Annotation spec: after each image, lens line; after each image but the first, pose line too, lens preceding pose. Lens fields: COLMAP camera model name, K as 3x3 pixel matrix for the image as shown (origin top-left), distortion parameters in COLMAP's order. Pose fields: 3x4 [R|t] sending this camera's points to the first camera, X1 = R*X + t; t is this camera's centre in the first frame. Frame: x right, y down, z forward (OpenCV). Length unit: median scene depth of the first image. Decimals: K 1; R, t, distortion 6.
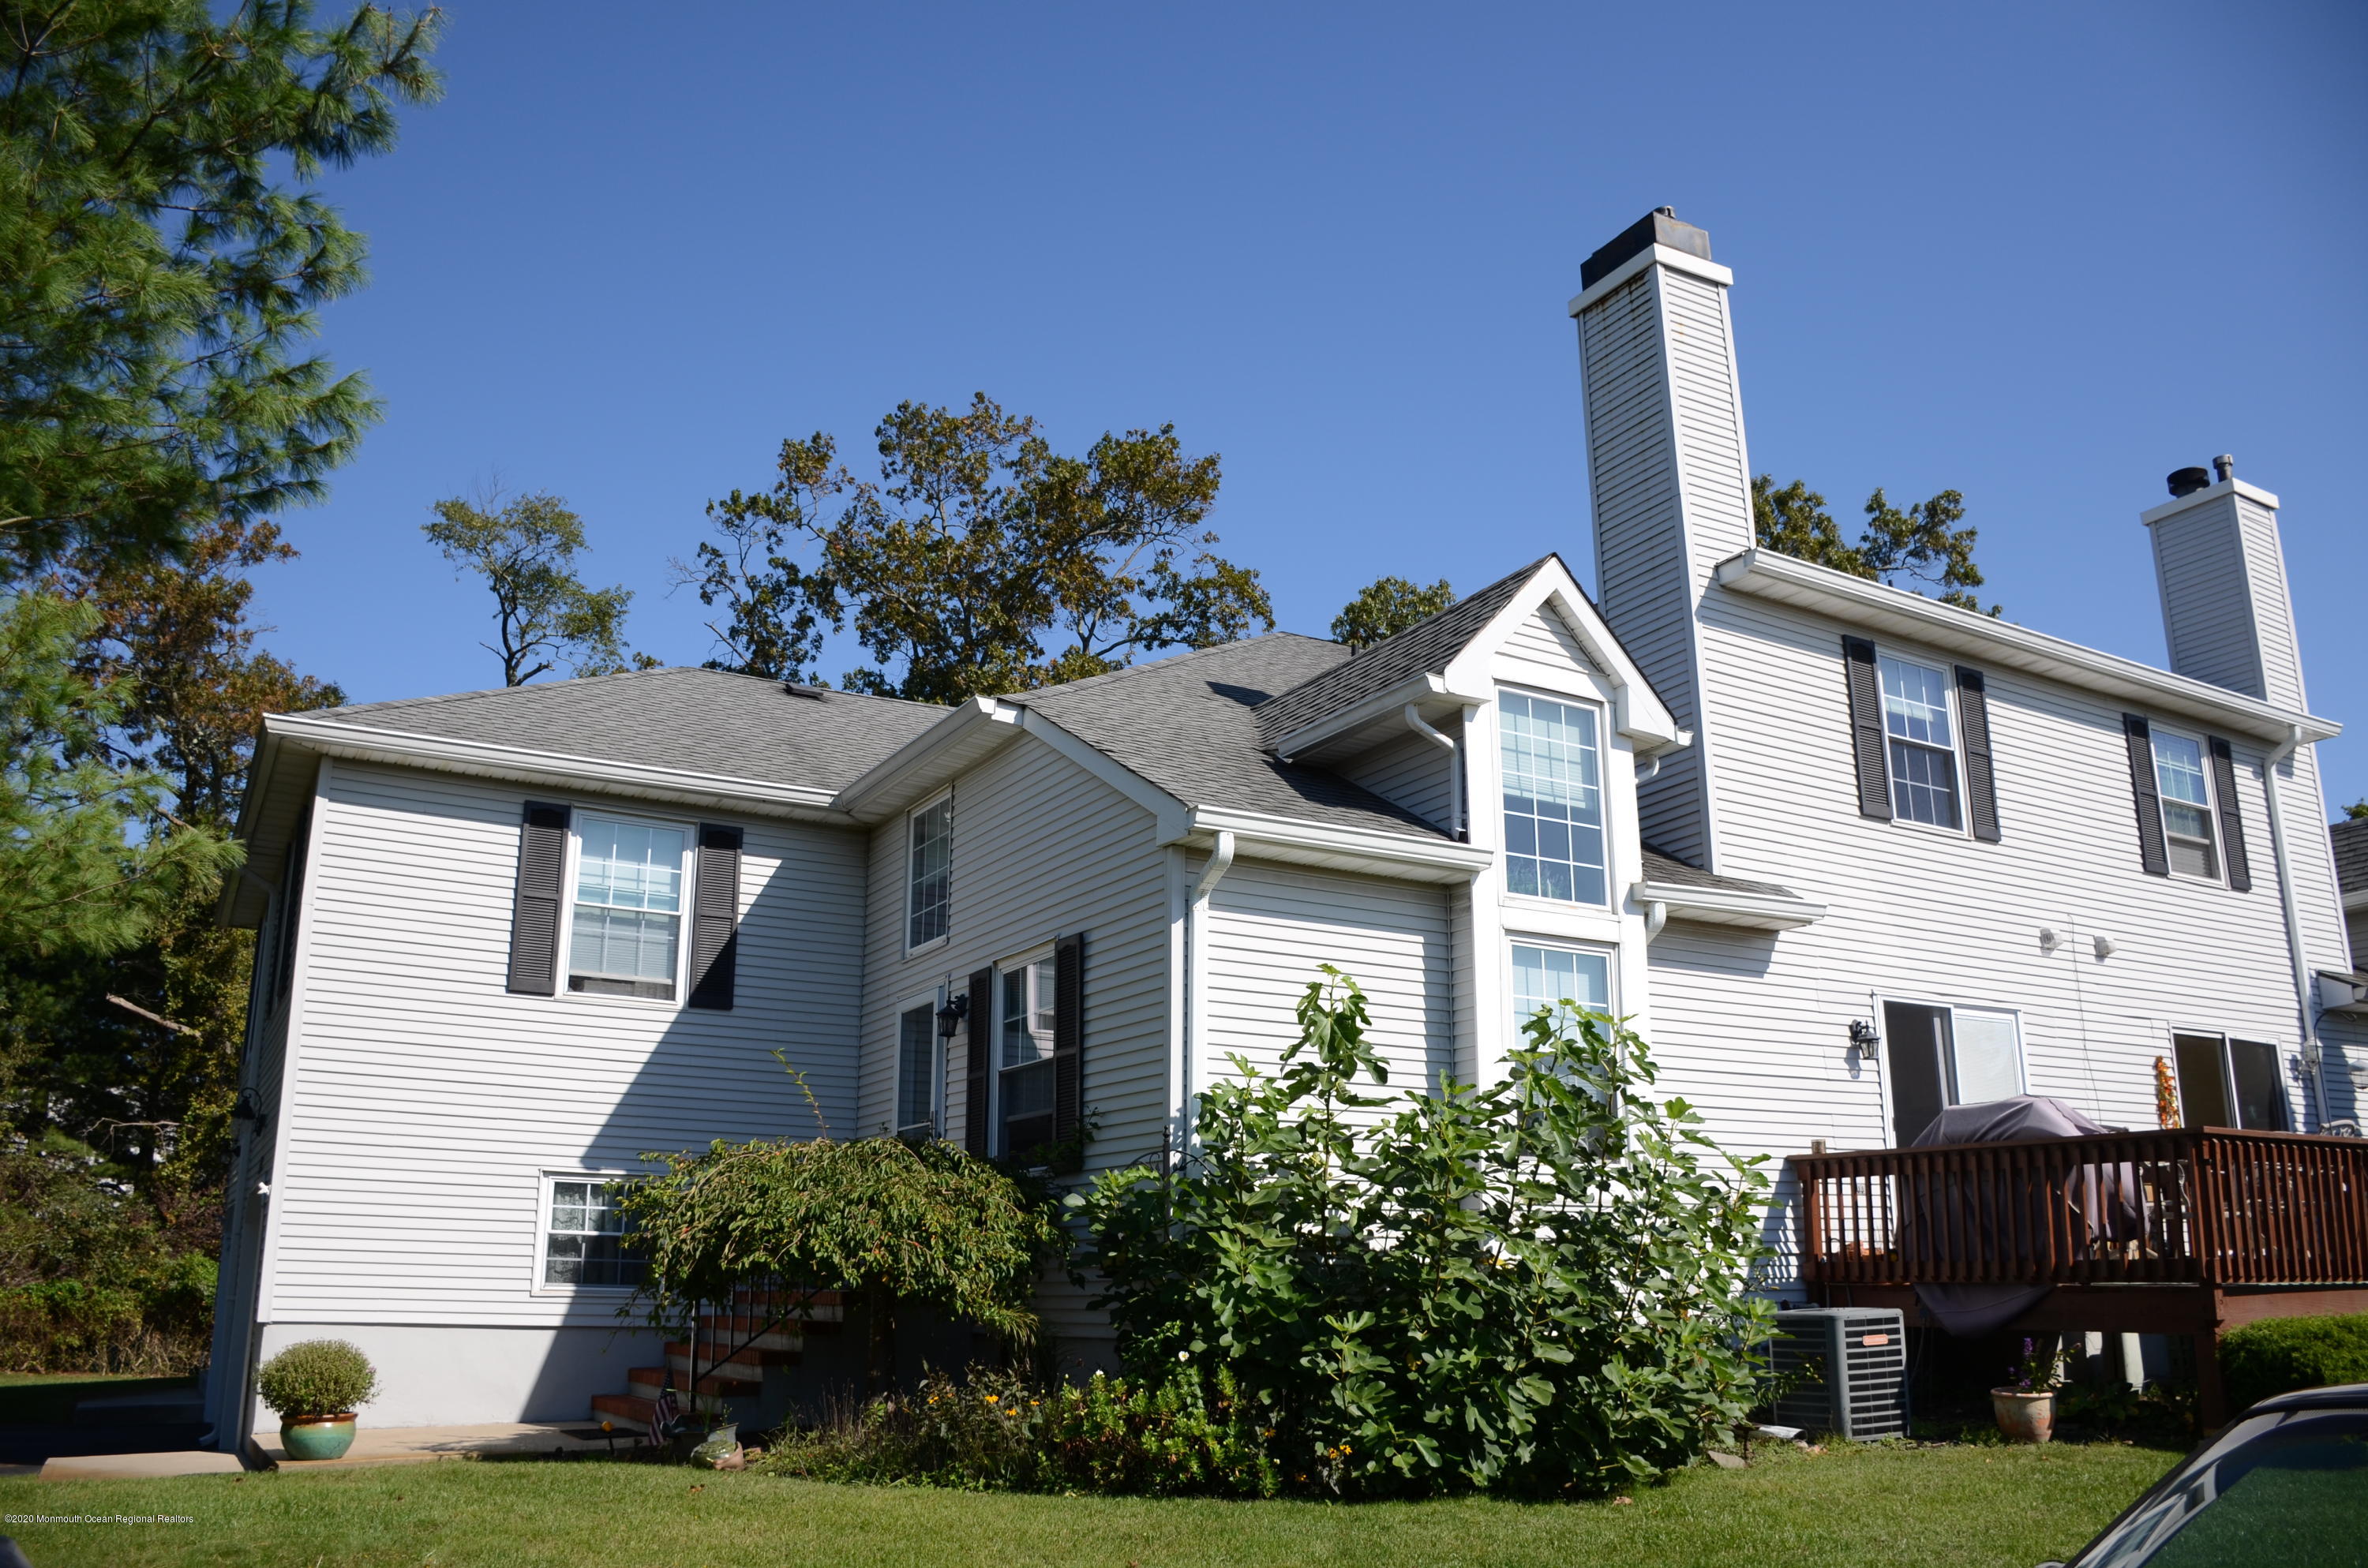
lens RADIAL K [[1836.2, 0, 1183.9], [0, 1836.2, 803.5], [0, 0, 1]] dist [-0.153730, 0.109873]
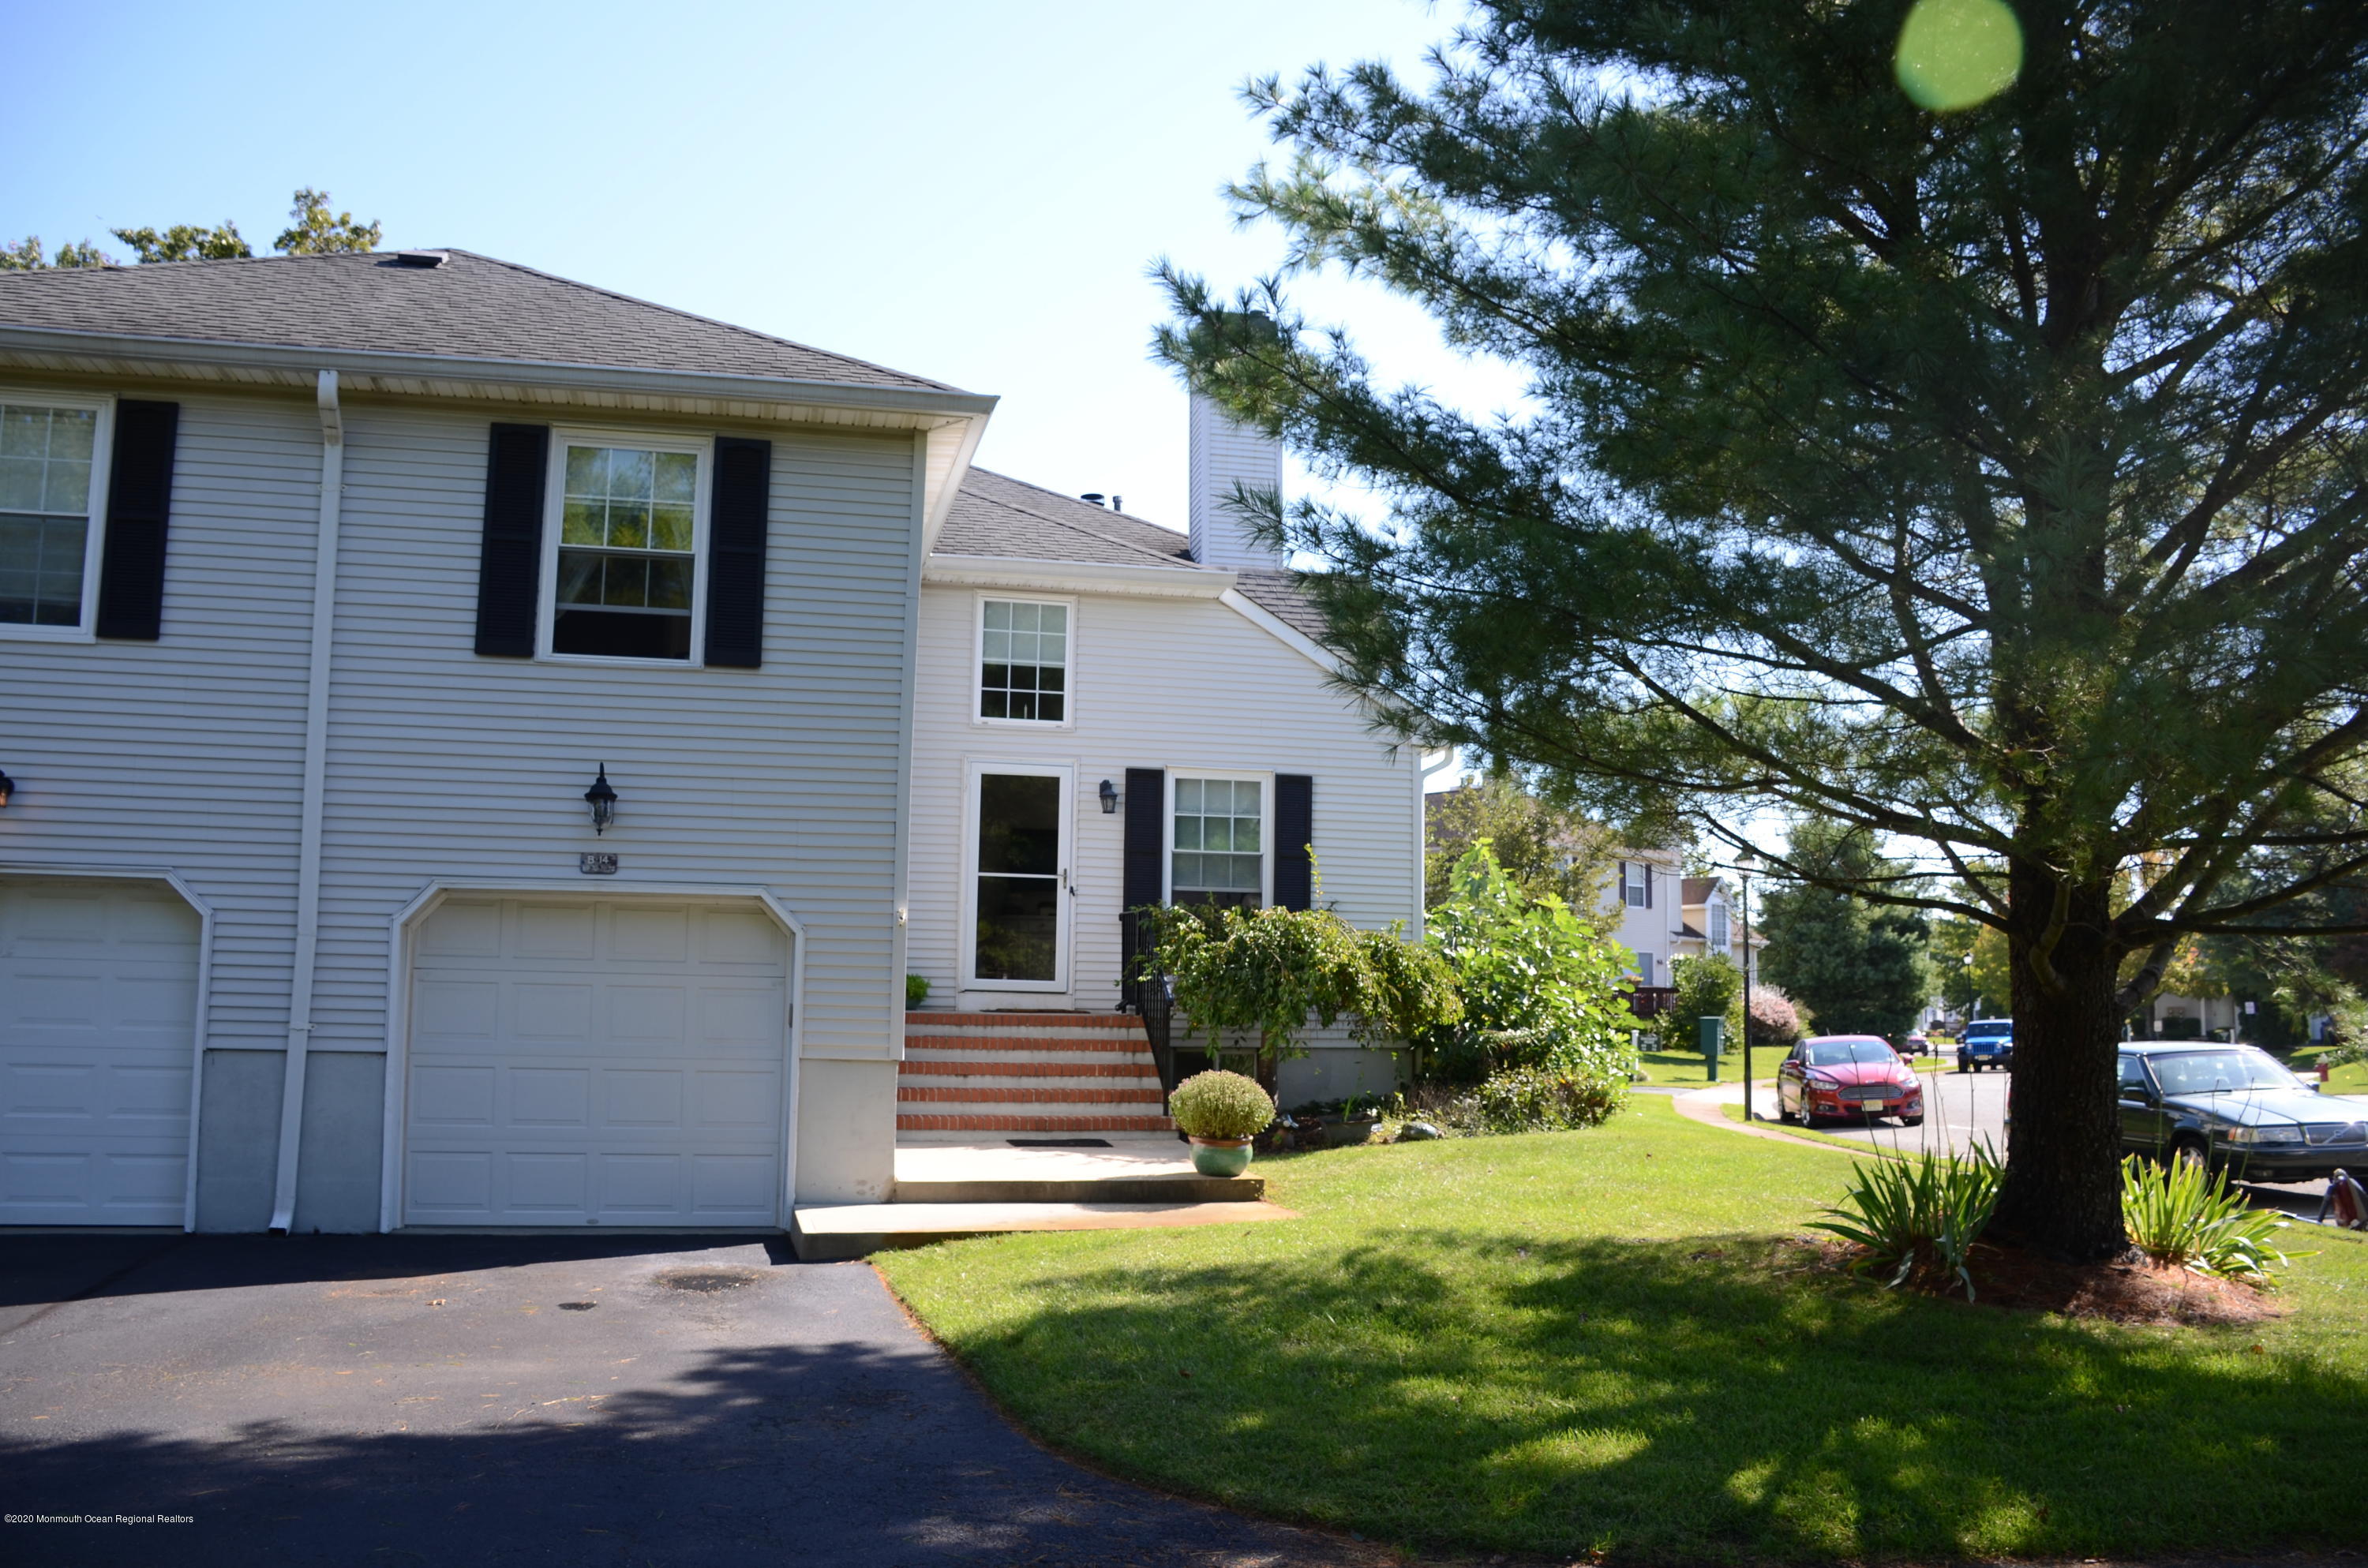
lens RADIAL K [[1836.2, 0, 1183.9], [0, 1836.2, 803.5], [0, 0, 1]] dist [-0.153730, 0.109873]
pose [[0.280916, 0.111709, 0.953209, -1.254522], [-0.268729, 0.962629, -0.033617, 0.142764], [-0.921342, -0.246711, 0.300438, 0.551933]]
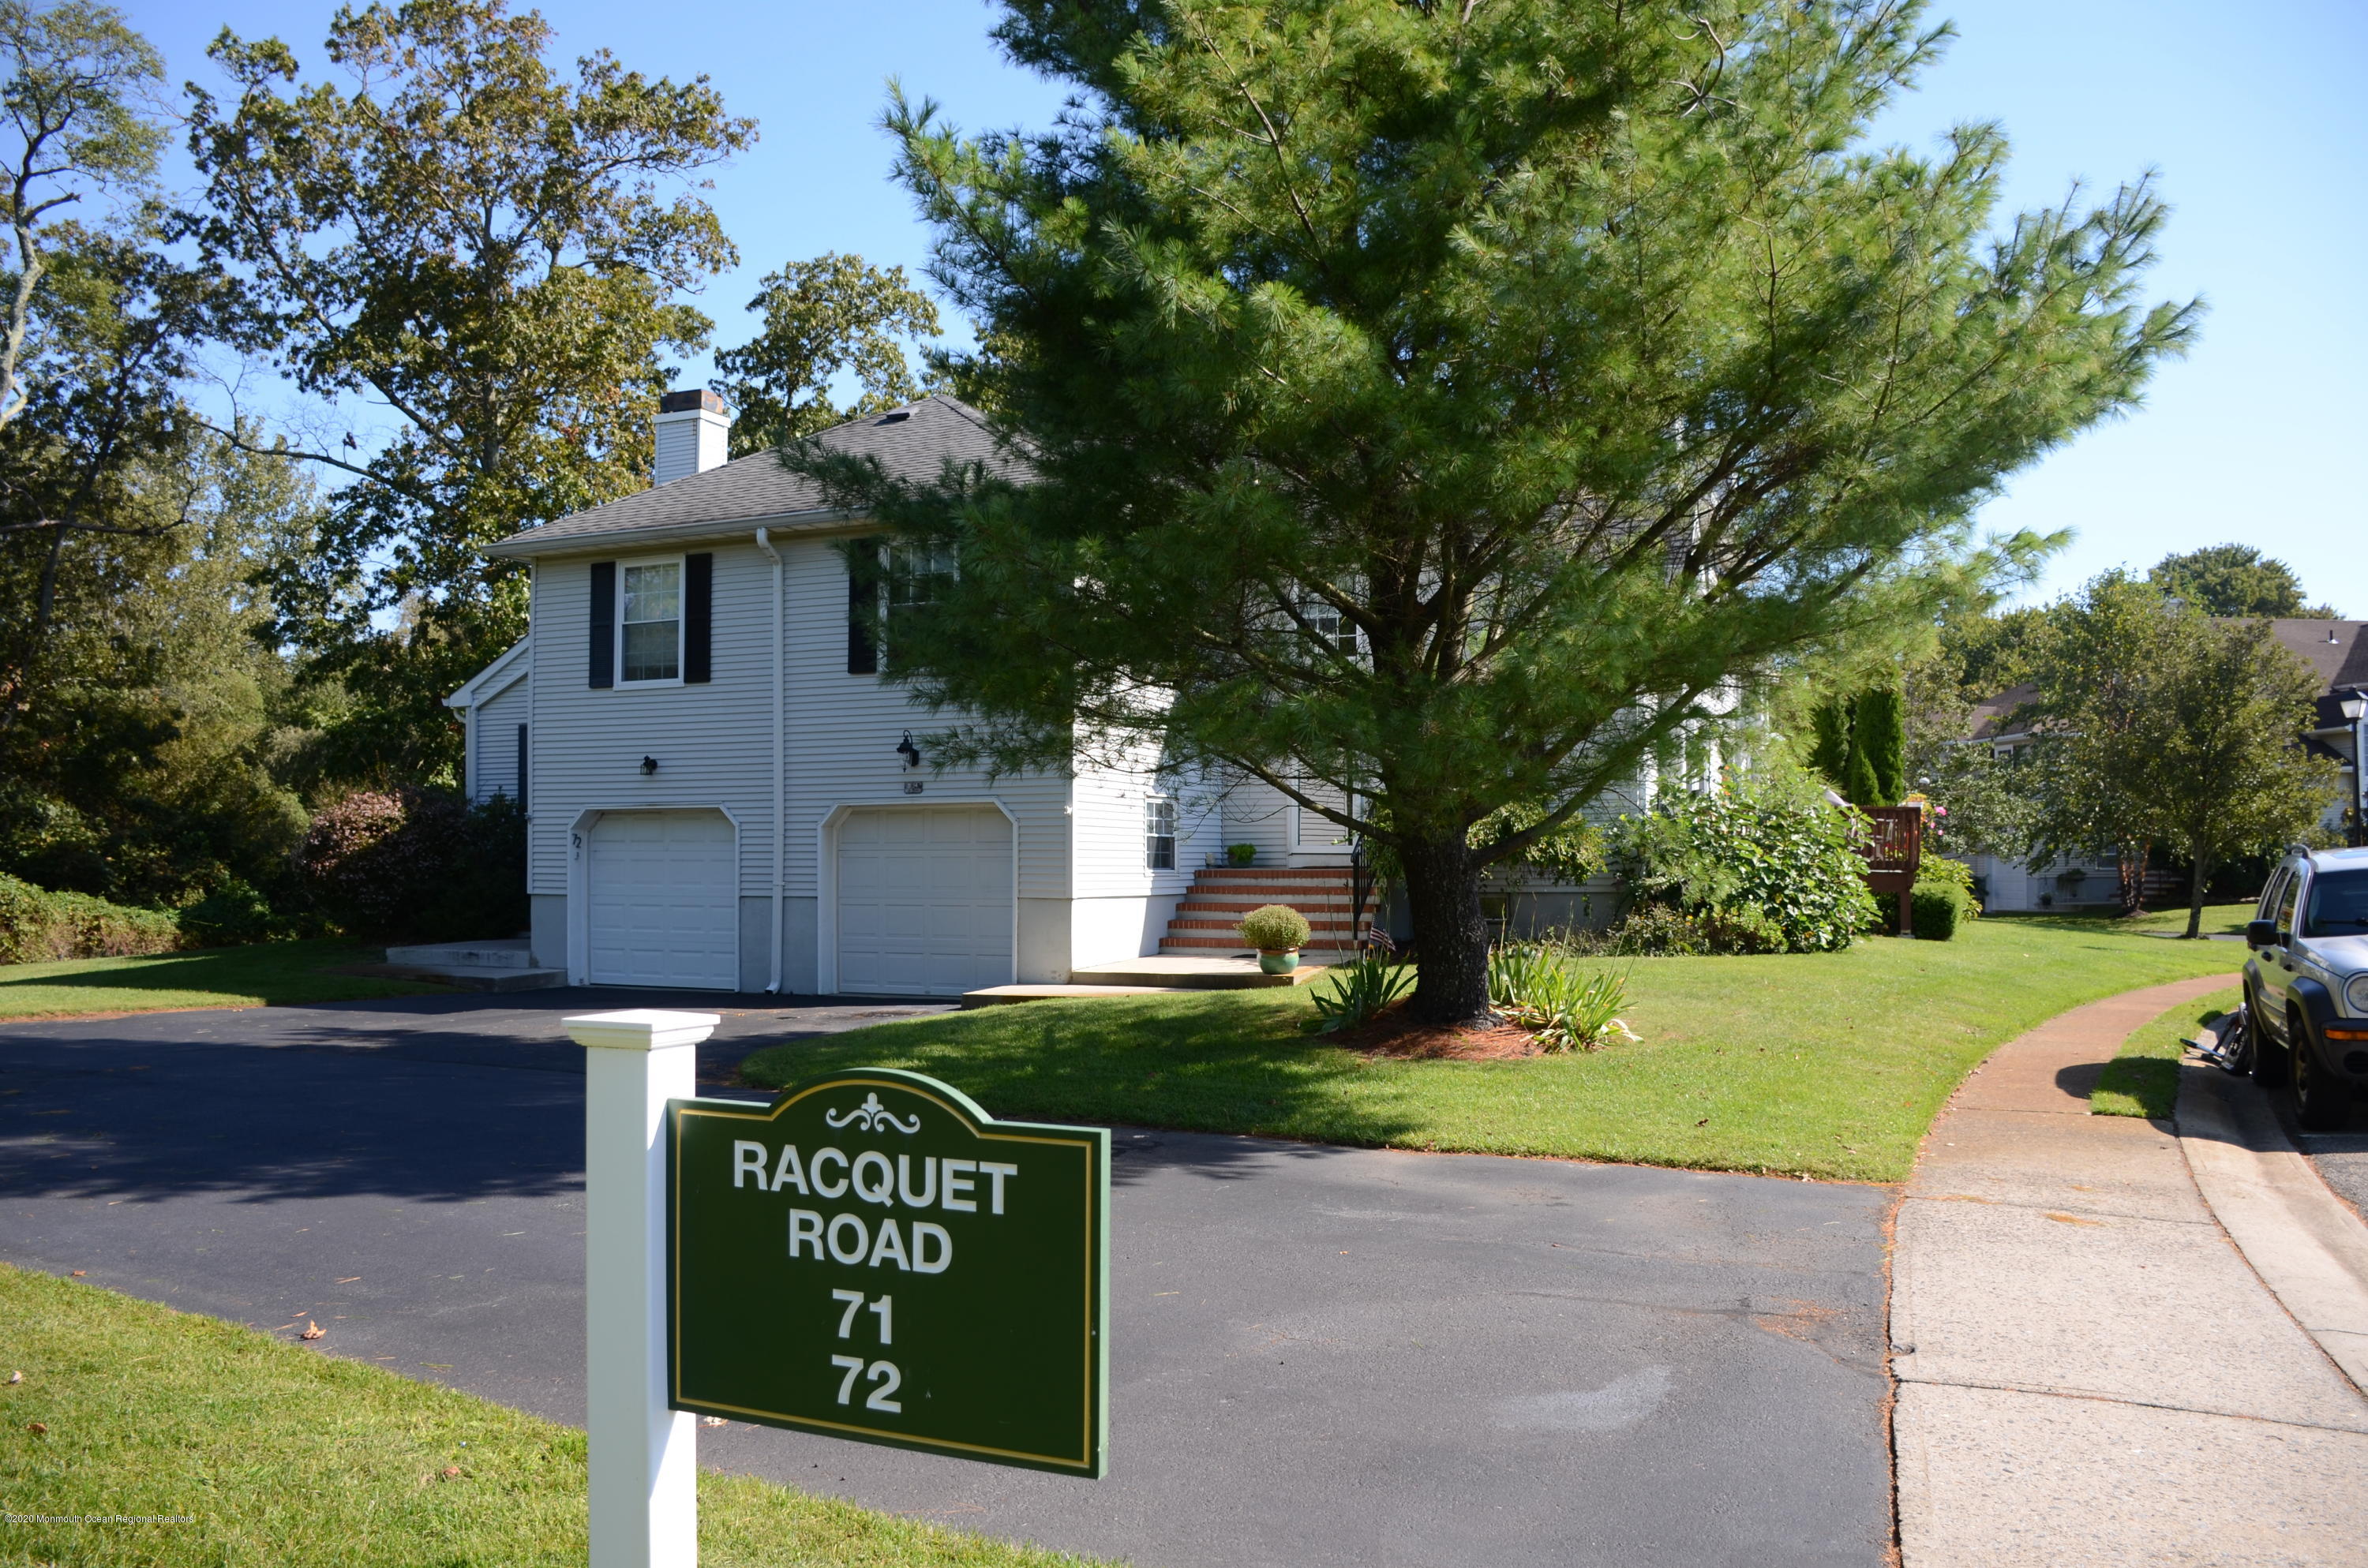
lens RADIAL K [[1836.2, 0, 1183.9], [0, 1836.2, 803.5], [0, 0, 1]] dist [-0.153730, 0.109873]
pose [[0.792994, 0.021819, 0.608839, -1.256287], [-0.160670, 0.971468, 0.174454, -0.062830], [-0.587661, -0.236163, 0.773874, -0.216294]]
